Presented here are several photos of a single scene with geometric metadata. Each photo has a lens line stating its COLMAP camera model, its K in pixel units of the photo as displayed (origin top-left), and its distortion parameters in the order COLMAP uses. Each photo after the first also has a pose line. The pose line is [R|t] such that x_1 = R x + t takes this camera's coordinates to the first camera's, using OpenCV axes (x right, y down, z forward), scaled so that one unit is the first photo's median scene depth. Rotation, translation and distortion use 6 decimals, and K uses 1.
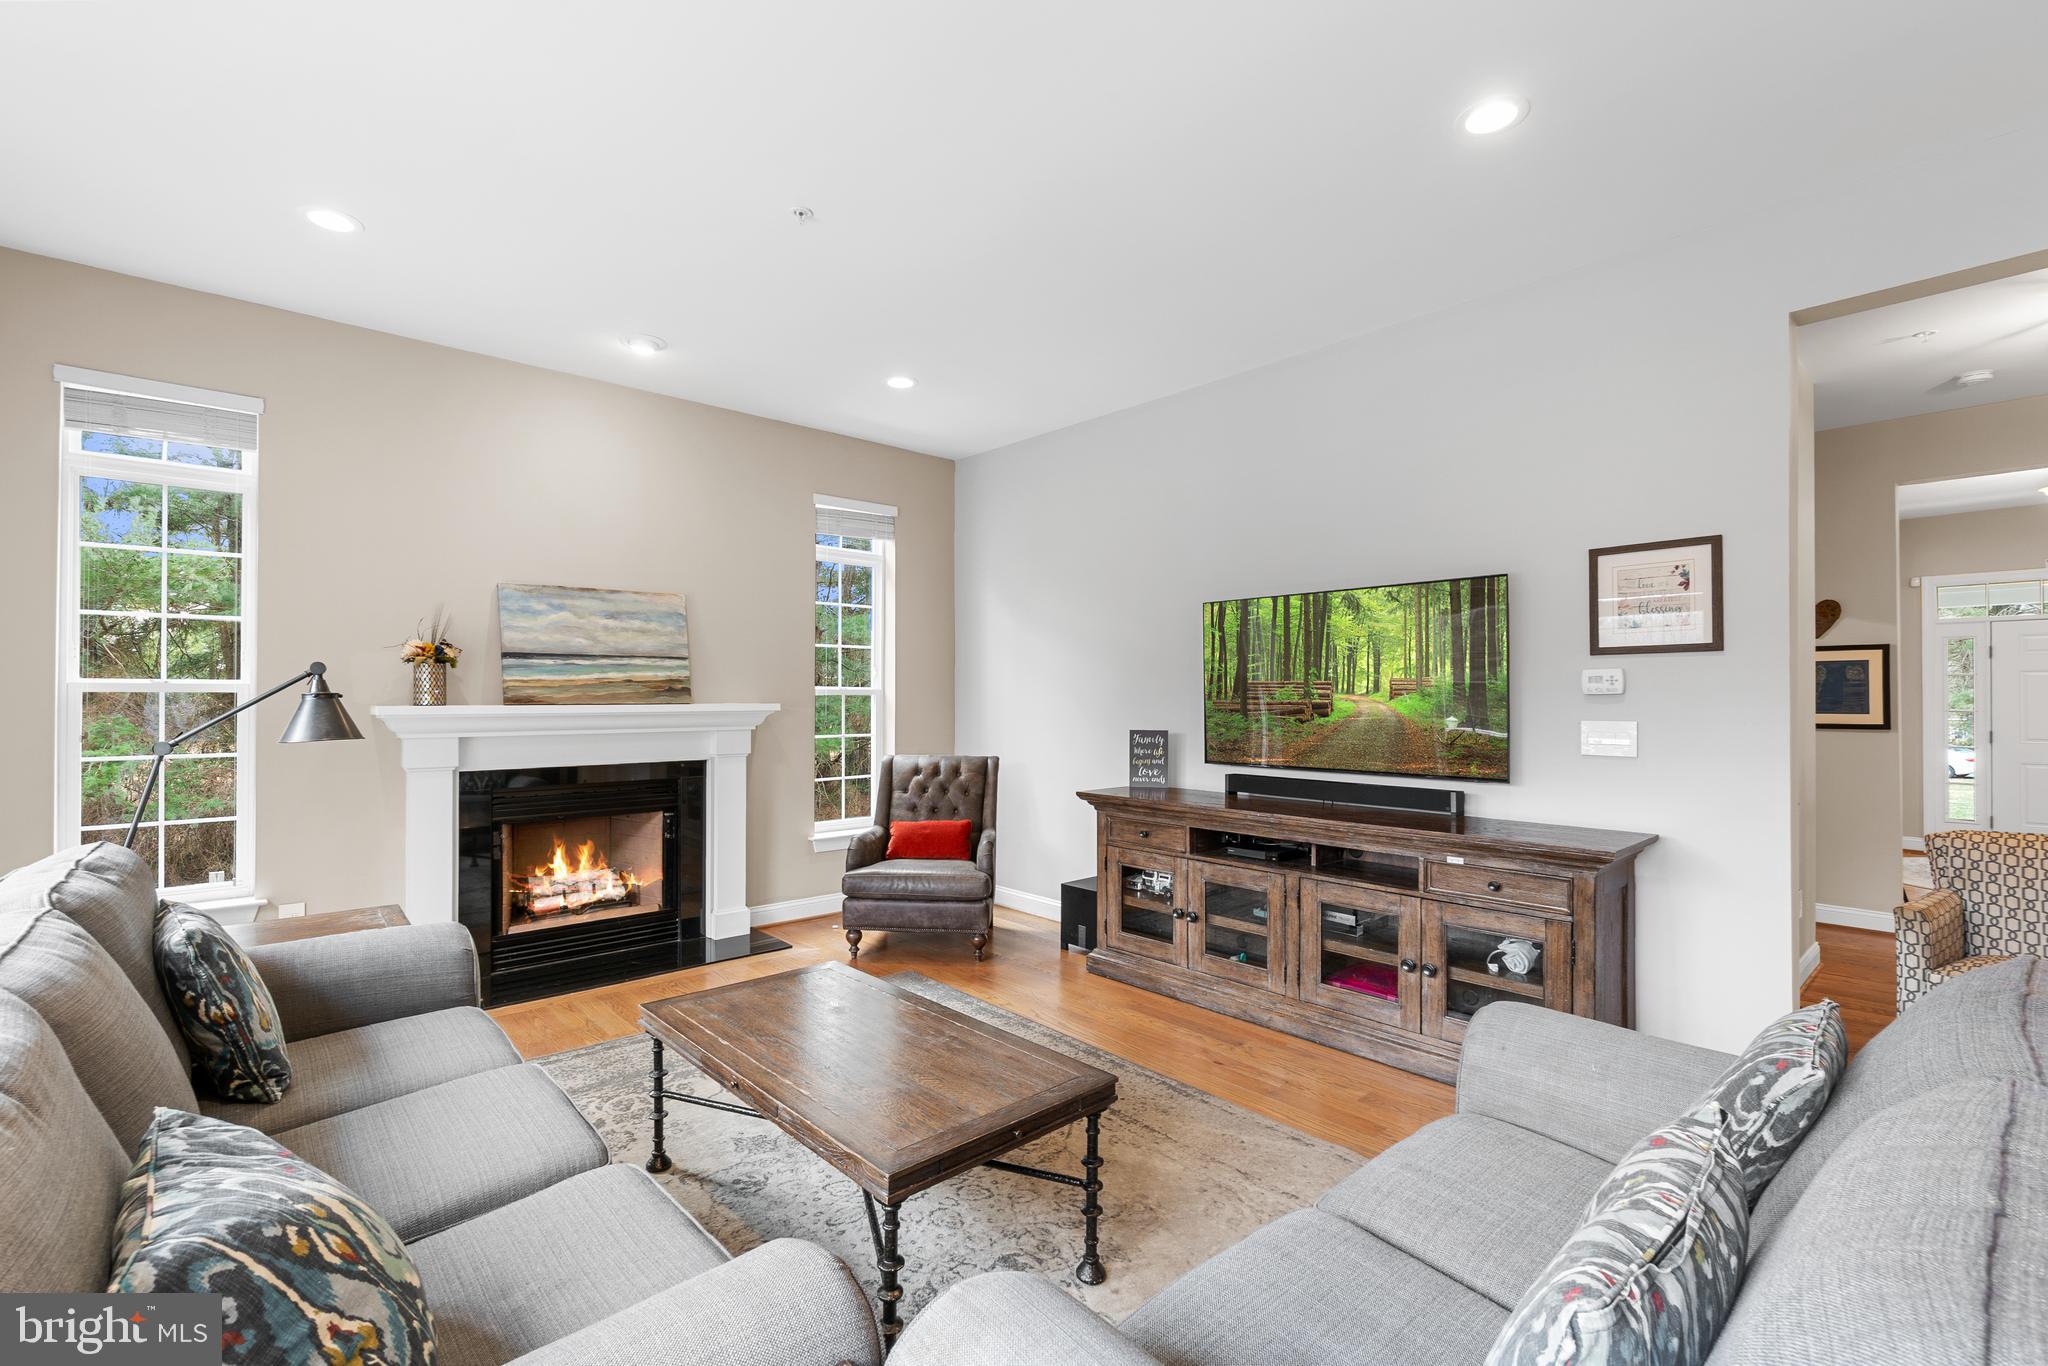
lens RADIAL K [[885.4, 0, 1008.3], [0, 885.4, 690.1], [0, 0, 1]] dist [-0.005244, 0.000488]
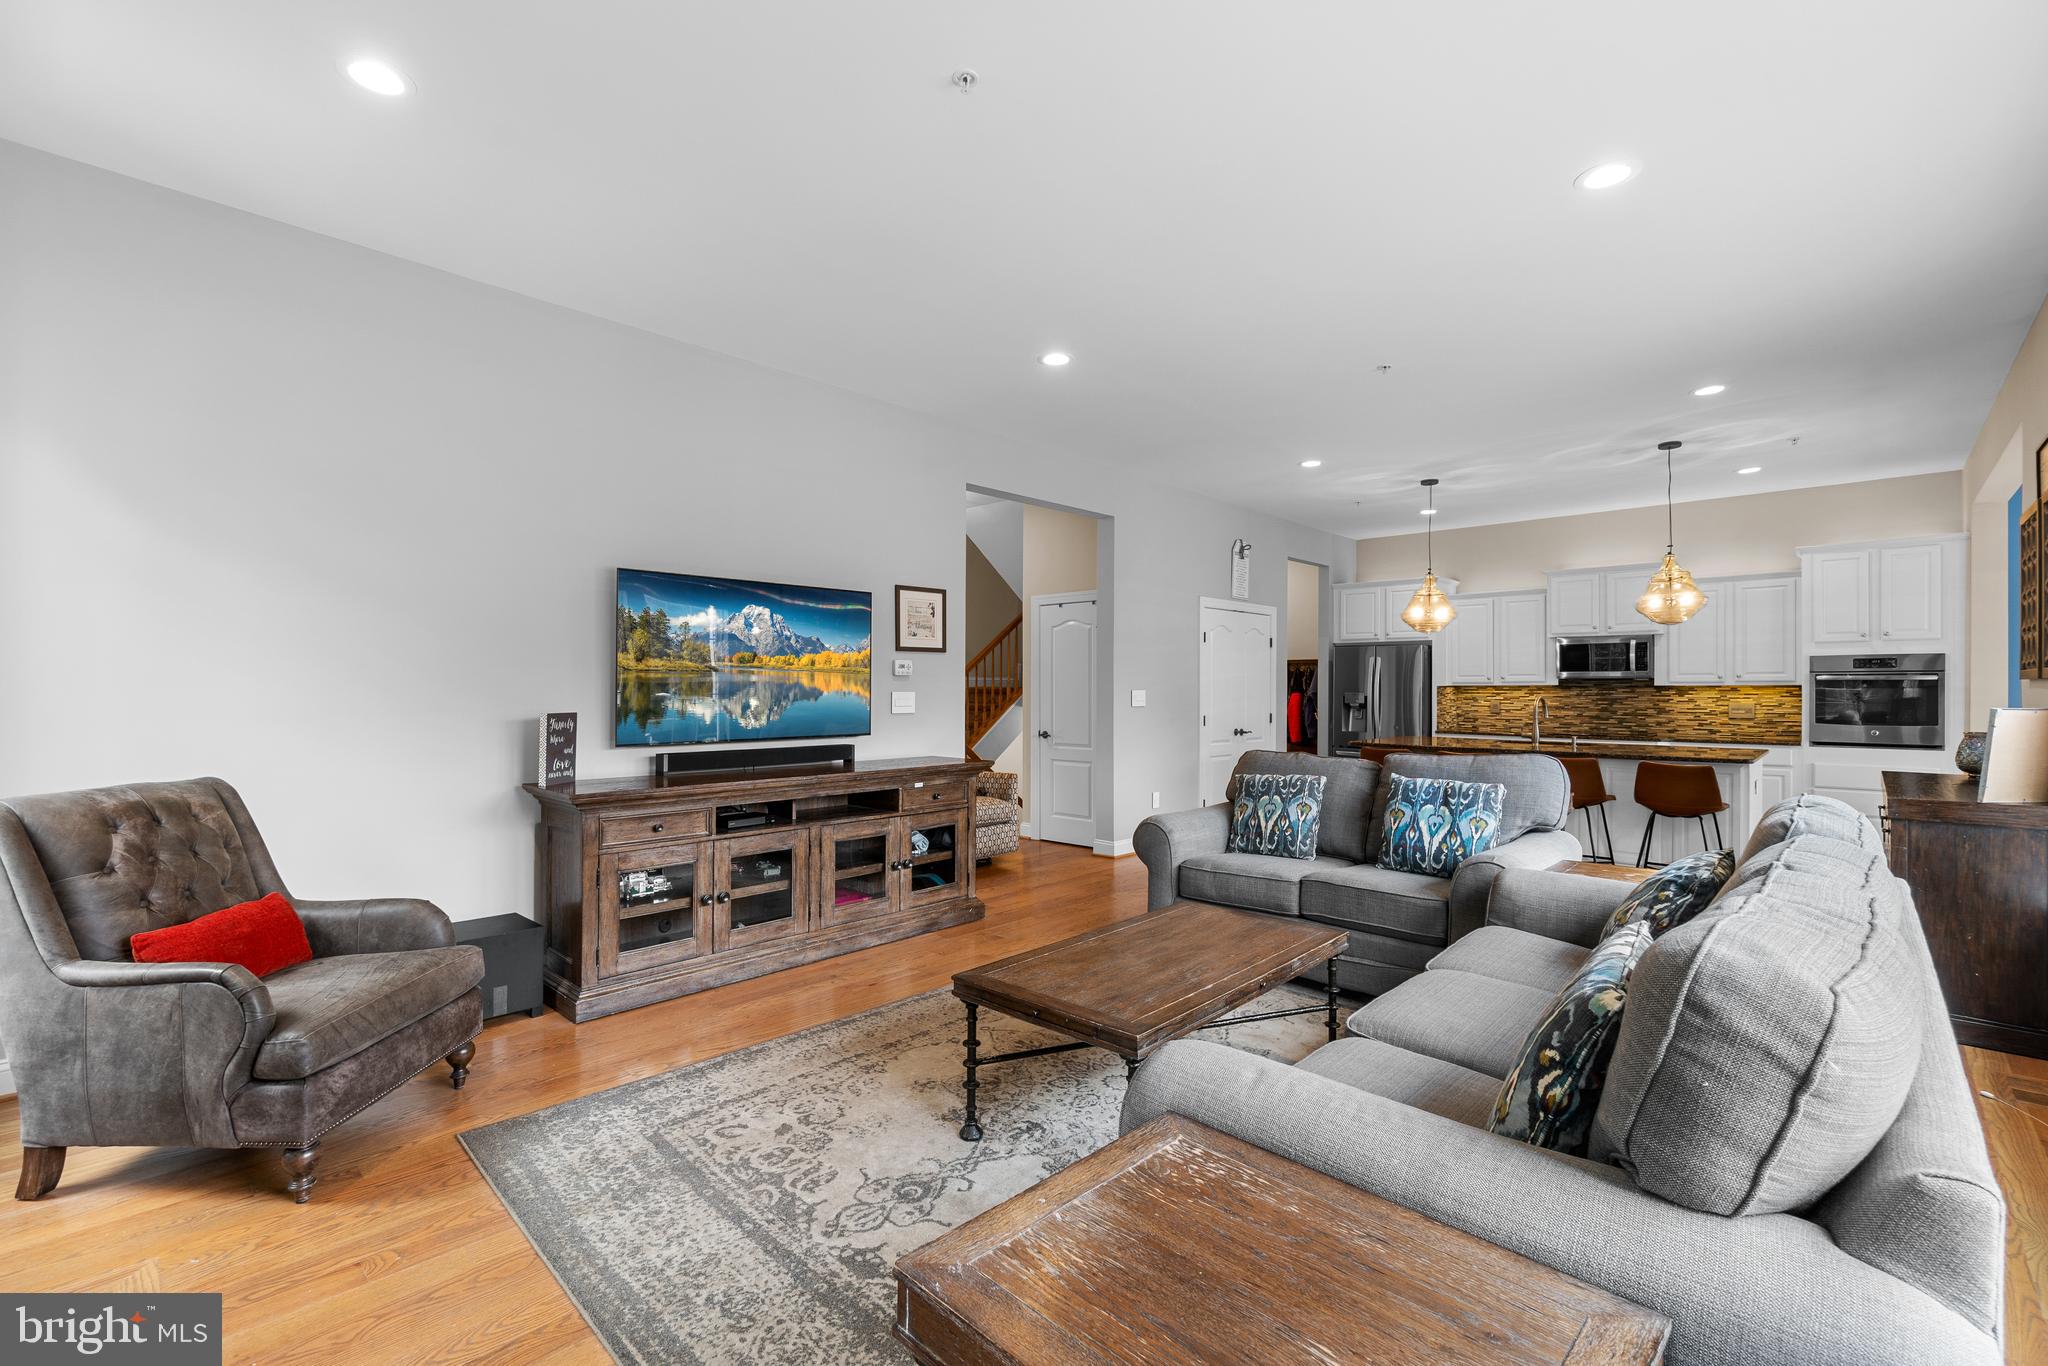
lens RADIAL K [[885.4, 0, 1008.5], [0, 885.4, 683.2], [0, 0, 1]] dist [-0.005244, 0.000488]
pose [[-0.073562, 0.002478, 0.997288, -0.883171], [-0.012217, 0.999920, -0.003386, 0.020322], [-0.997216, -0.012433, -0.073525, 0.845282]]
